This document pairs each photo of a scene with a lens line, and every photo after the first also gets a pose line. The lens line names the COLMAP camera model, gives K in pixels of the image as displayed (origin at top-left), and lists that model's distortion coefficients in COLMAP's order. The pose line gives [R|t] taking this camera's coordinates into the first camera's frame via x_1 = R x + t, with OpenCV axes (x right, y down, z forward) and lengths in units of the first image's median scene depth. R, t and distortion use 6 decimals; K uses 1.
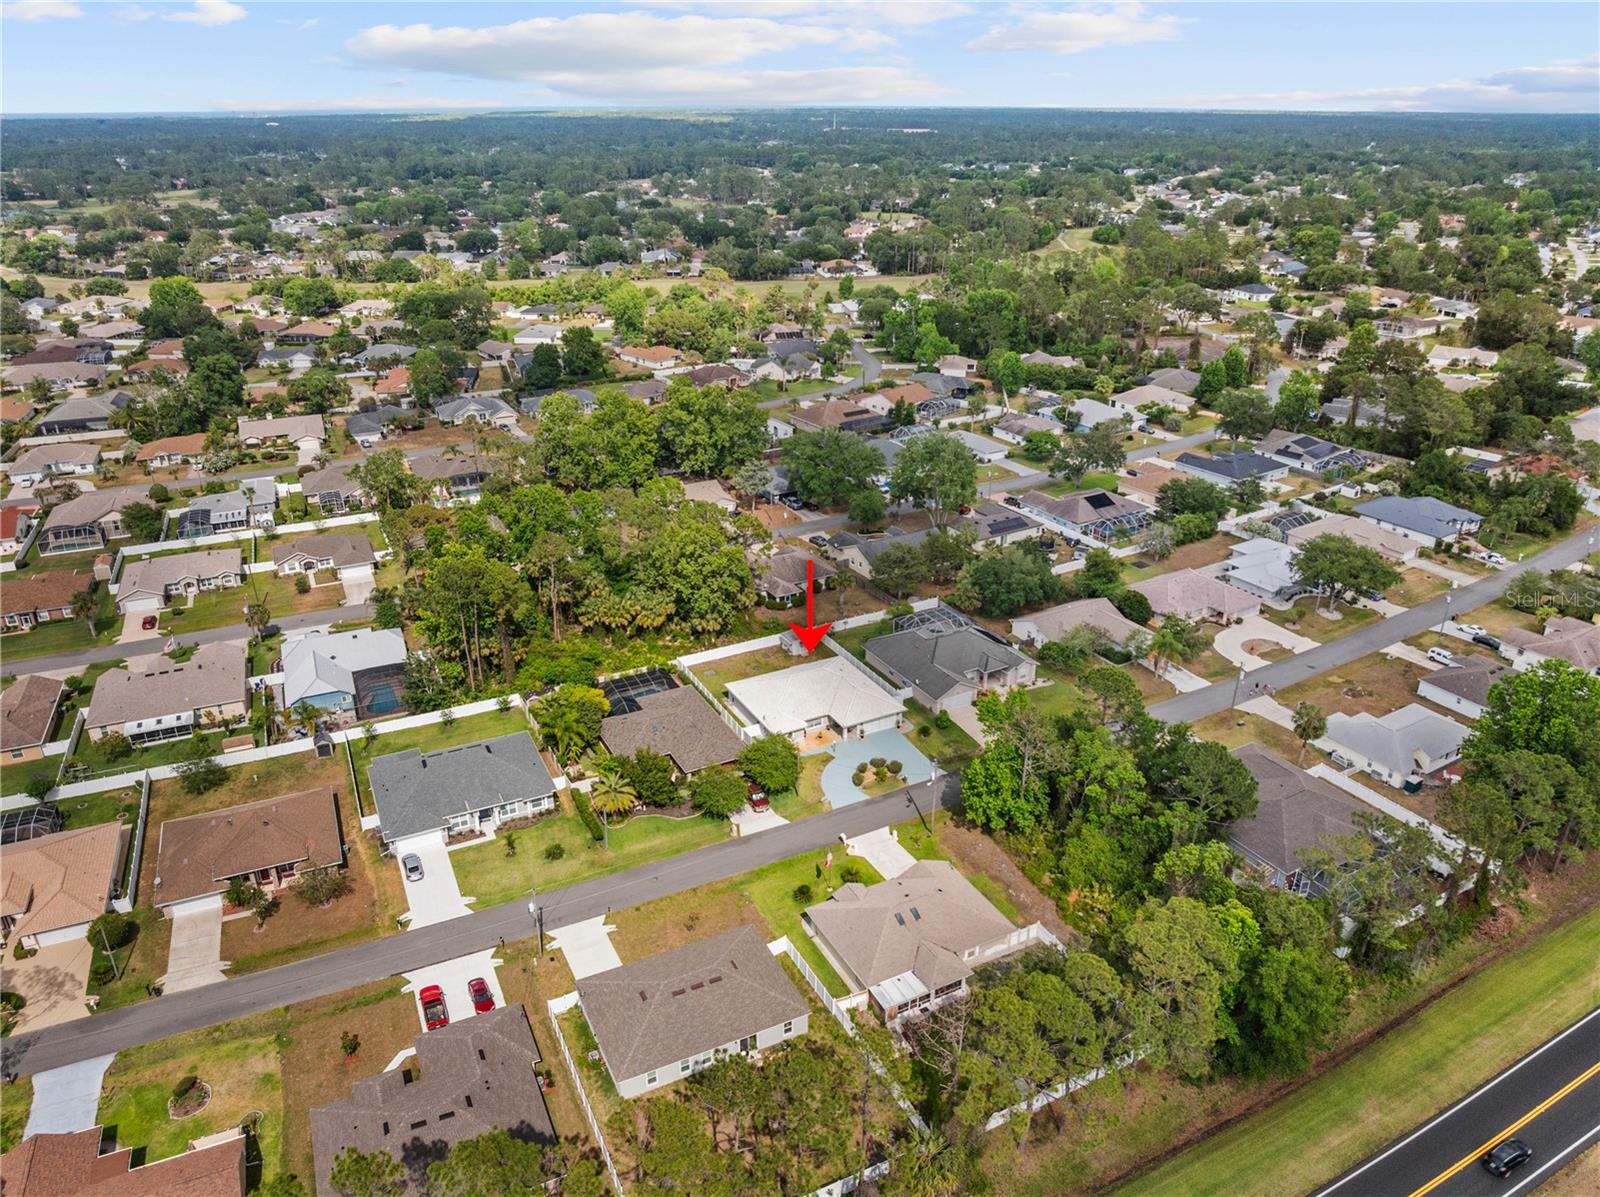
lens RADIAL K [[1124.6, 0, 800.0], [0, 1124.6, 598.5], [0, 0, 1]] dist [-0.031901, -0.002665]
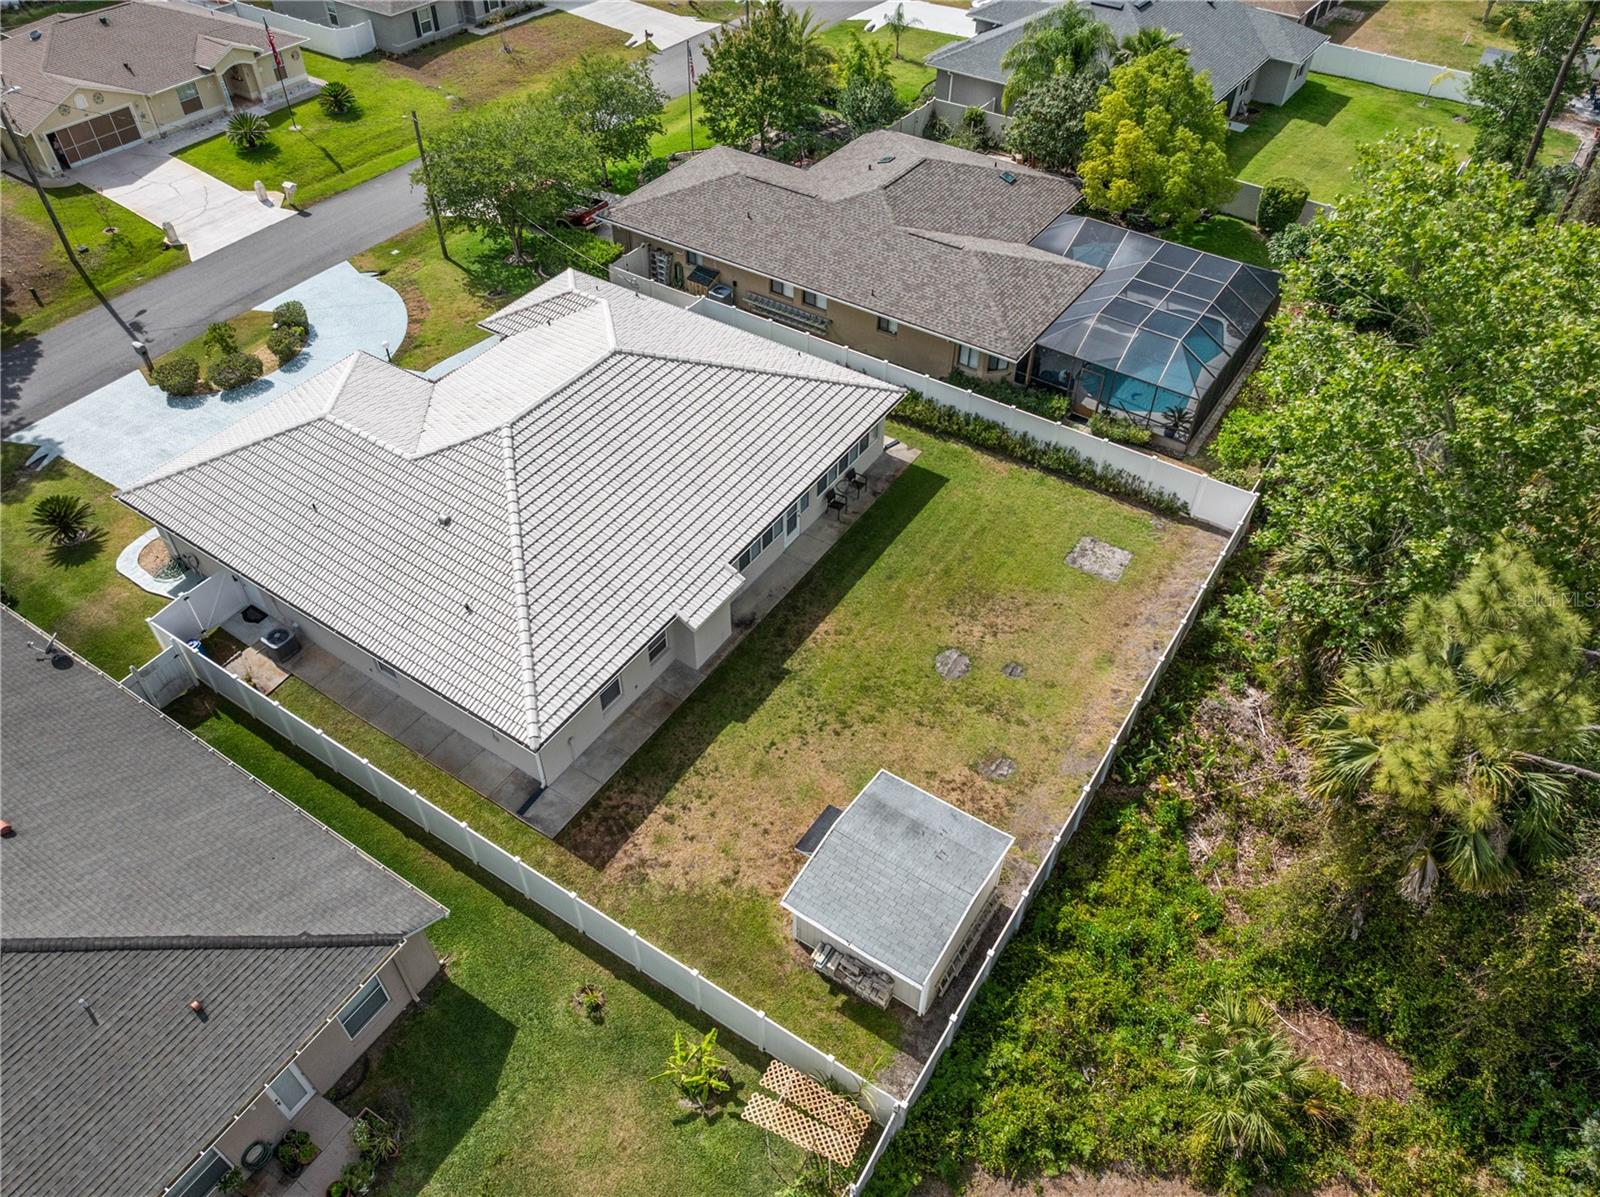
lens RADIAL K [[1124.6, 0, 800.0], [0, 1124.6, 598.5], [0, 0, 1]] dist [-0.031901, -0.002665]
pose [[-0.880691, 0.328623, -0.341160, 0.047267], [-0.196592, 0.401691, 0.894425, -0.109982], [0.430970, 0.854781, -0.289161, 0.971488]]
